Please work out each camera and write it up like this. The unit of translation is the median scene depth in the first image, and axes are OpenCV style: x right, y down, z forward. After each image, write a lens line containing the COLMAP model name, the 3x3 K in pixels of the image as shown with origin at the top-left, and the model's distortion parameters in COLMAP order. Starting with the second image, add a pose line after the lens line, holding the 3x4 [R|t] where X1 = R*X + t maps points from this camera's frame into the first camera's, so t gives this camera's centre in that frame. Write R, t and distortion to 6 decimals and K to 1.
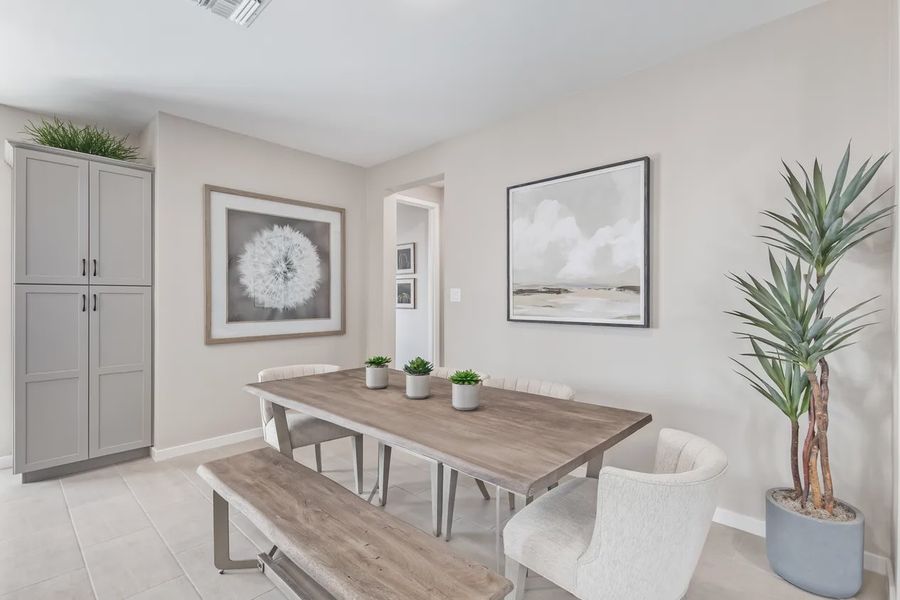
lens RADIAL K [[419.5, 0, 463.6], [0, 419.5, 299.6], [0, 0, 1]] dist [0.003000, -0.002153]
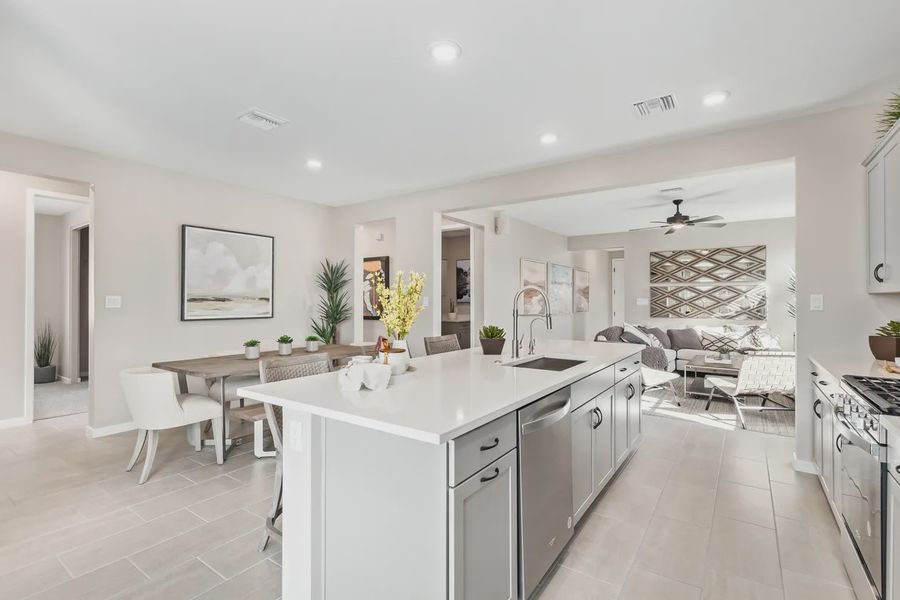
lens RADIAL K [[419.5, 0, 450.3], [0, 419.5, 298.4], [0, 0, 1]] dist [0.003000, -0.002153]
pose [[-0.127903, 0.005019, 0.991774, -1.544271], [0.001205, 0.999987, -0.004905, -0.017237], [-0.991786, 0.000568, -0.127907, 0.341984]]
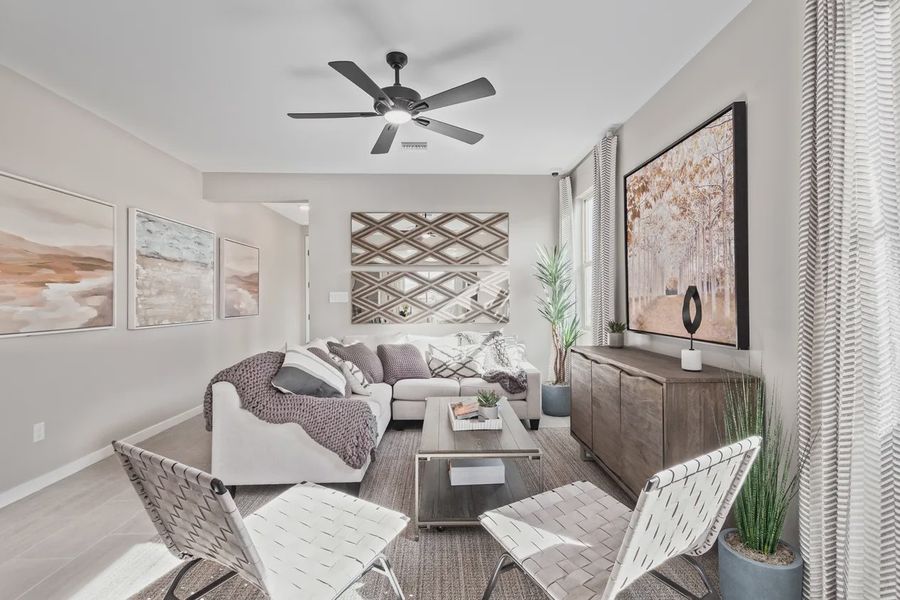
lens RADIAL K [[419.5, 0, 456.6], [0, 419.5, 297.2], [0, 0, 1]] dist [0.003000, -0.002153]
pose [[-0.709487, 0.006791, 0.704685, -0.394633], [0.007125, 0.999972, -0.002463, -0.000051], [-0.704682, 0.003273, -0.709516, -0.459485]]
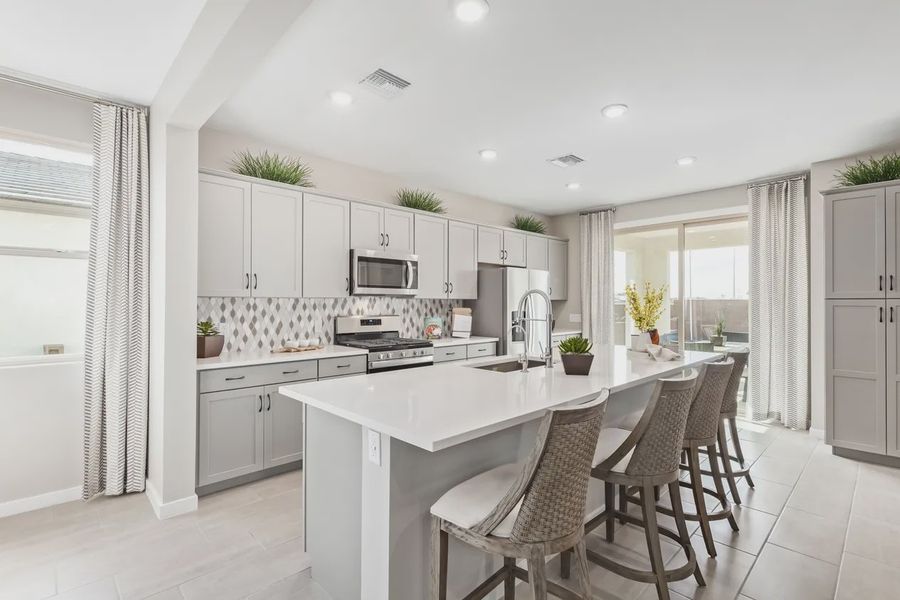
lens RADIAL K [[419.5, 0, 455.3], [0, 419.5, 299.9], [0, 0, 1]] dist [0.003000, -0.002153]
pose [[-0.058077, -0.008611, -0.998275, 0.286134], [-0.002315, 0.999961, -0.008491, -0.019495], [0.998309, 0.001818, -0.058095, -0.075046]]
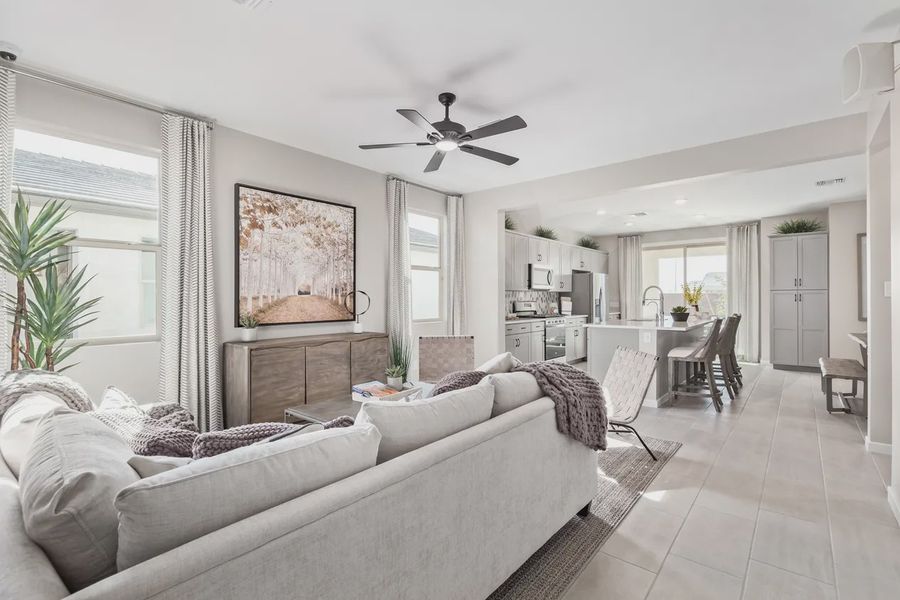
lens RADIAL K [[419.5, 0, 453.1], [0, 419.5, 298.5], [0, 0, 1]] dist [0.003000, -0.002153]
pose [[0.052452, -0.003036, -0.998619, 1.321103], [0.002809, 0.999992, -0.002893, 0.013094], [0.998620, -0.002653, 0.052460, -1.018641]]
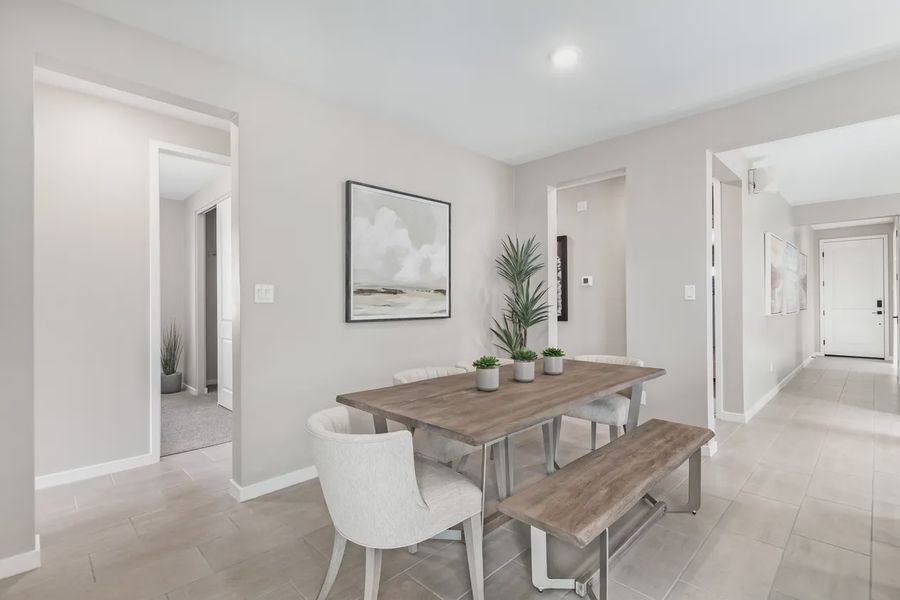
lens RADIAL K [[419.5, 0, 447.1], [0, 419.5, 299.9], [0, 0, 1]] dist [0.003000, -0.002153]
pose [[0.050661, 0.001865, 0.998714, -0.922687], [0.008492, 0.999961, -0.002298, 0.005488], [-0.998680, 0.008598, 0.050643, 0.821825]]
